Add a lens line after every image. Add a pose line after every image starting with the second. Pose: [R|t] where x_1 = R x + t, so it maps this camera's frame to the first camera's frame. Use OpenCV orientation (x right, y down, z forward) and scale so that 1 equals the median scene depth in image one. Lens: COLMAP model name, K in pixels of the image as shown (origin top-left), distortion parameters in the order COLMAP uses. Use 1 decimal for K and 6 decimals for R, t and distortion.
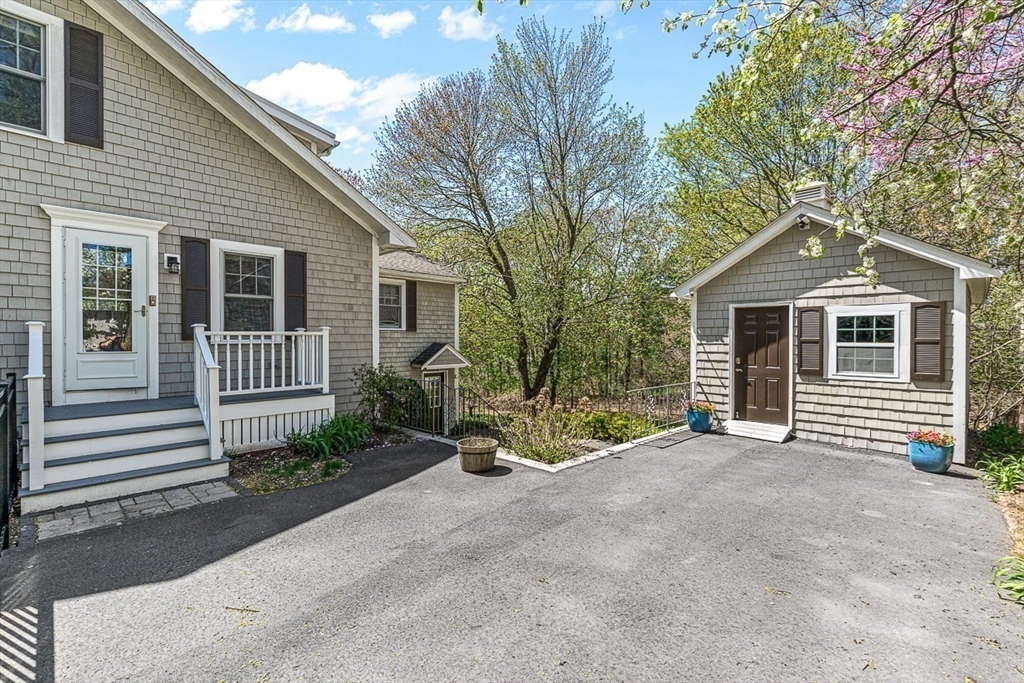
lens RADIAL K [[454.4, 0, 512.0], [0, 454.4, 341.5], [0, 0, 1]] dist [-0.009302, 0.000109]
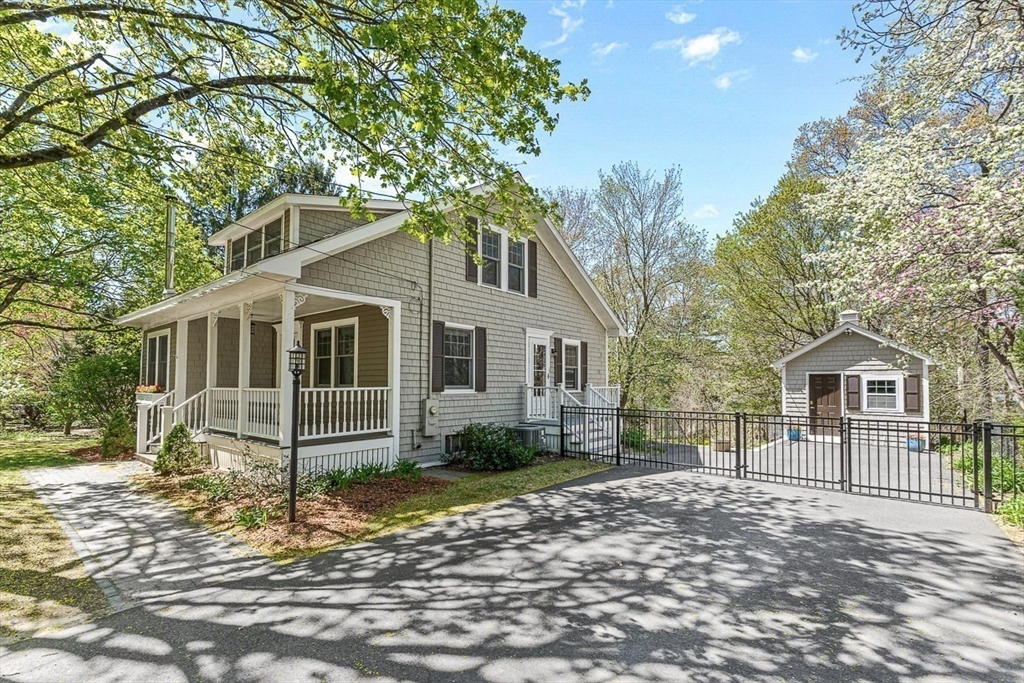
lens RADIAL K [[467.9, 0, 512.8], [0, 467.9, 368.1], [0, 0, 1]] dist [0.000881, 0.000144]
pose [[0.997125, 0.008322, 0.075313, -1.006244], [-0.004870, 0.998934, -0.045901, -0.005614], [-0.075614, 0.045402, 0.996103, -0.954863]]
